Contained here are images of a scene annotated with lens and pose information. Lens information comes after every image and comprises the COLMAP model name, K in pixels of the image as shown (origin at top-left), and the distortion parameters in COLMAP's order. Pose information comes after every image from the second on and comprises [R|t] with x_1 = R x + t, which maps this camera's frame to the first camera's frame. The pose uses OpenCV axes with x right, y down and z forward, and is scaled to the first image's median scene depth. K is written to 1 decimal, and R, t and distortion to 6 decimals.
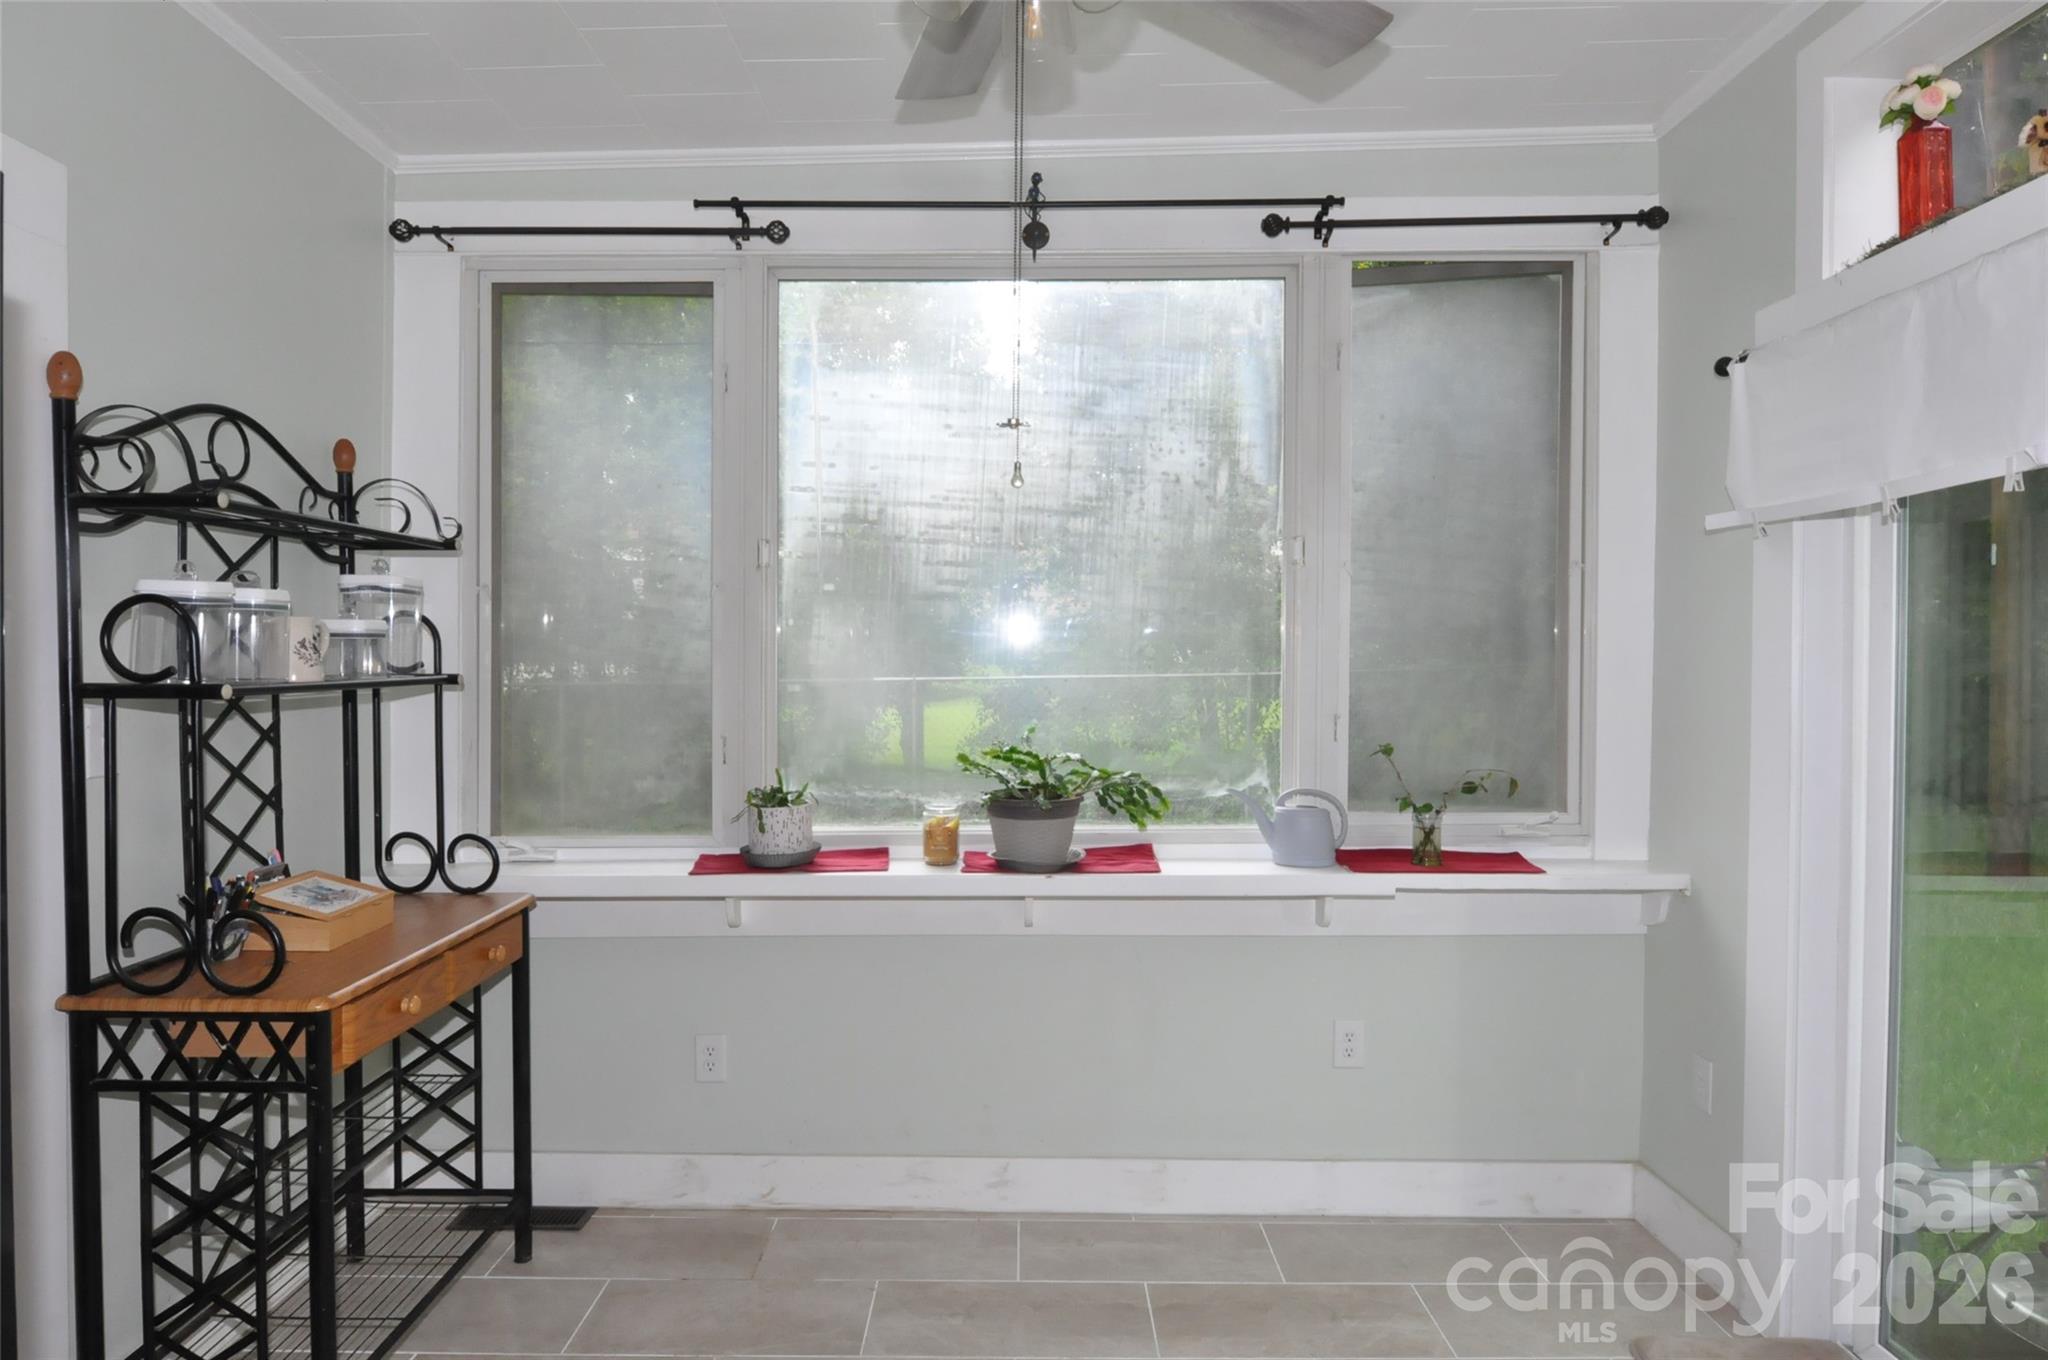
lens RADIAL K [[1241.4, 0, 1020.1], [0, 1241.4, 679.2], [0, 0, 1]] dist [-0.011347, -0.006878]
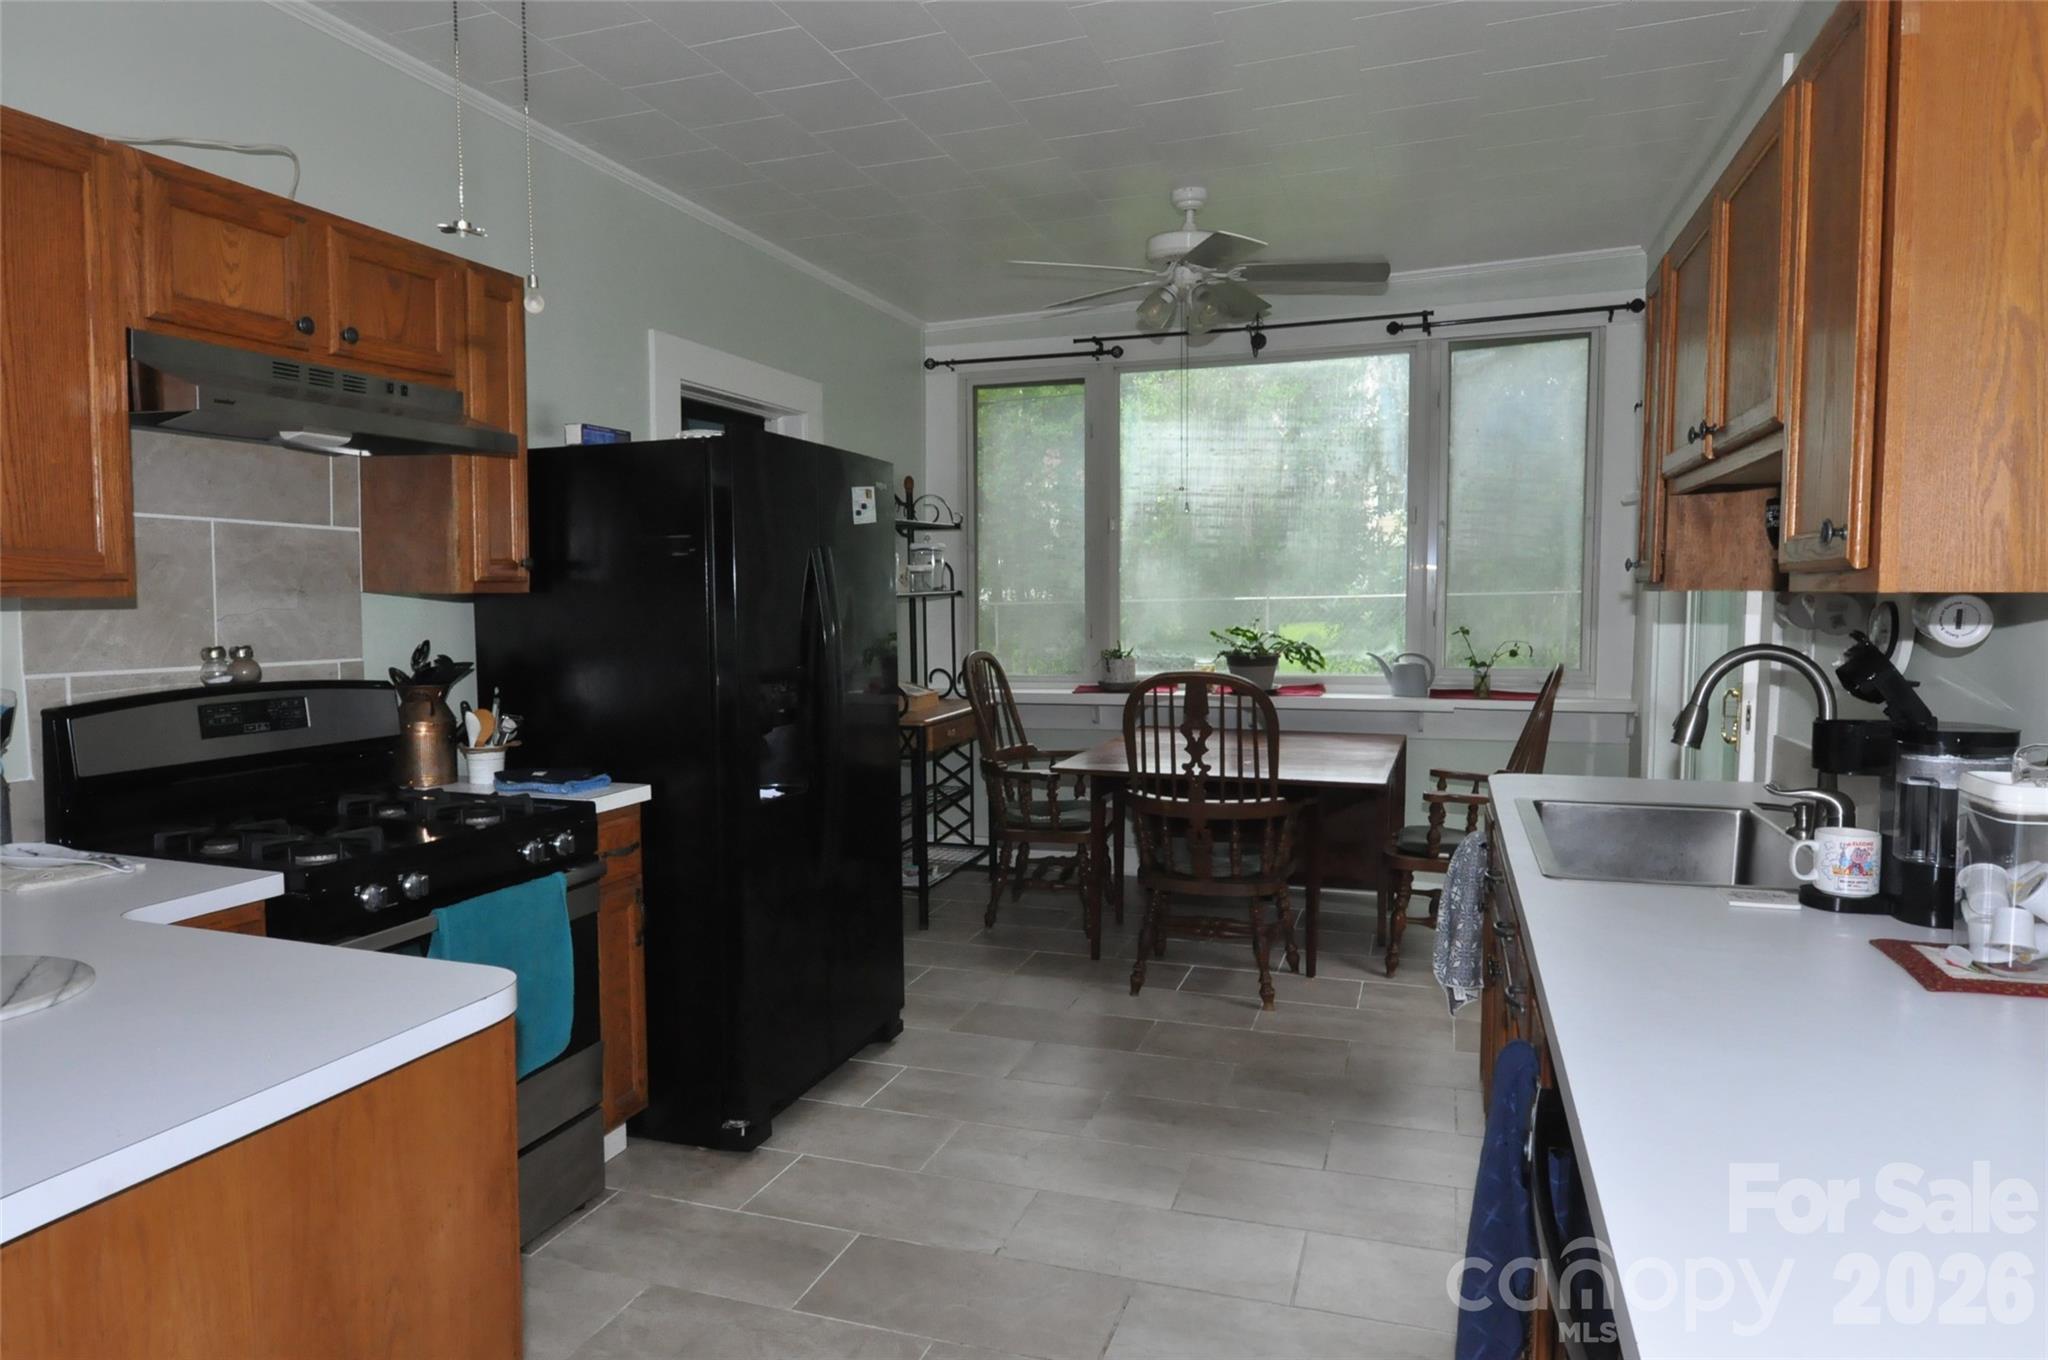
lens RADIAL K [[1241.4, 0, 1028.1], [0, 1241.4, 686.9], [0, 0, 1]] dist [-0.011347, -0.006878]
pose [[0.948365, 0.015944, -0.316781, 0.275744], [0.004358, 0.997987, 0.063276, 0.023419], [0.317152, -0.061390, 0.946386, -0.838251]]
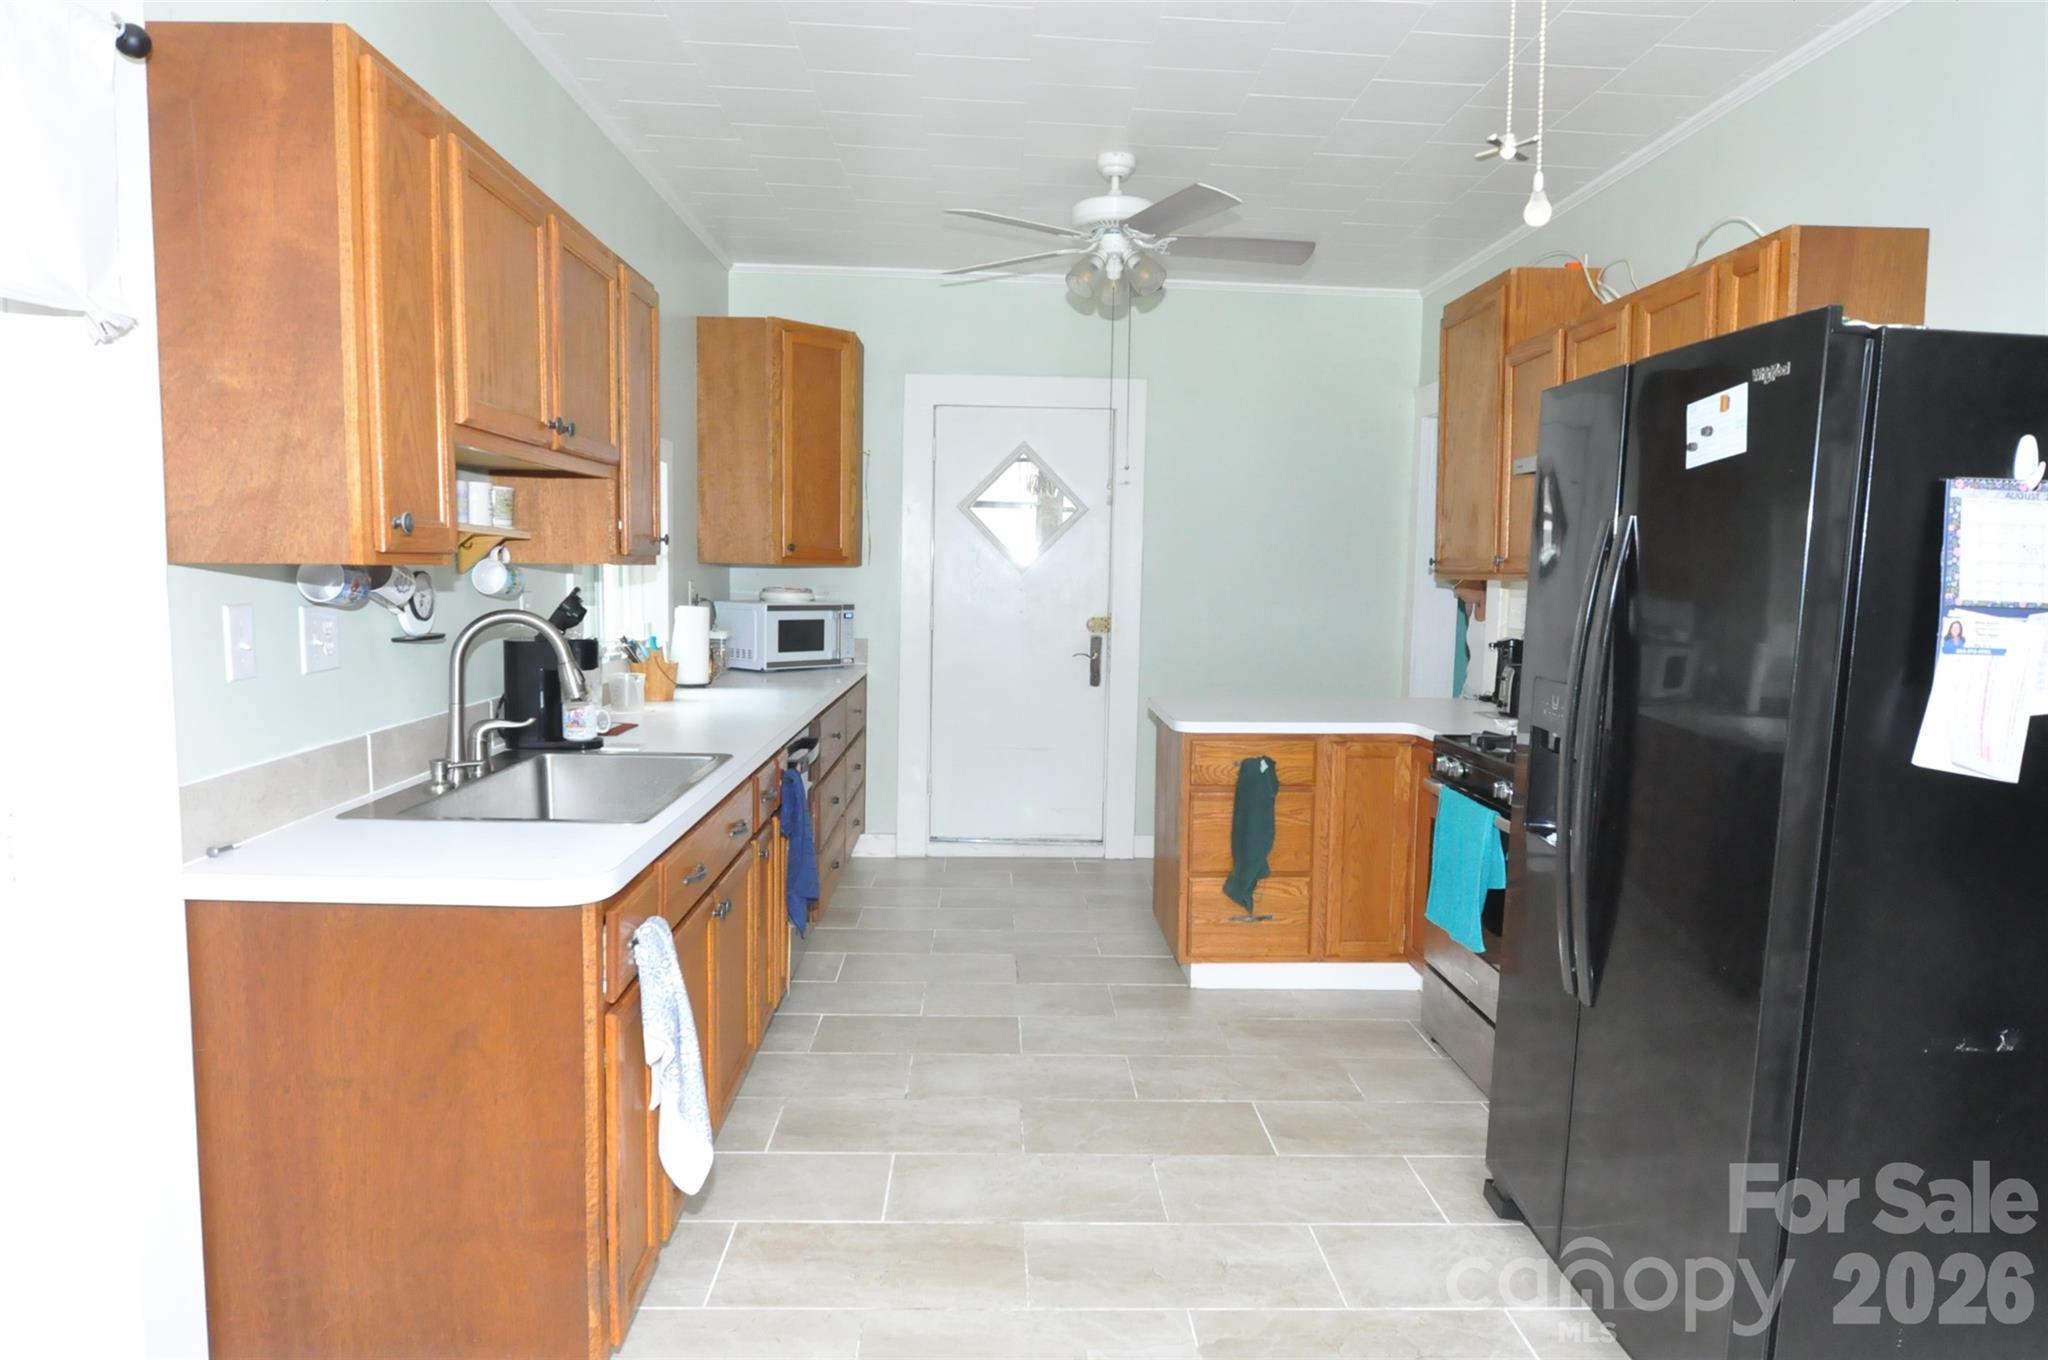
lens RADIAL K [[1241.4, 0, 1024.5], [0, 1241.4, 679.1], [0, 0, 1]] dist [-0.011347, -0.006878]
pose [[-0.999246, -0.021812, -0.032116, 0.129946], [-0.024989, 0.994459, 0.102112, -0.001552], [0.029711, 0.102838, -0.994254, 0.850591]]
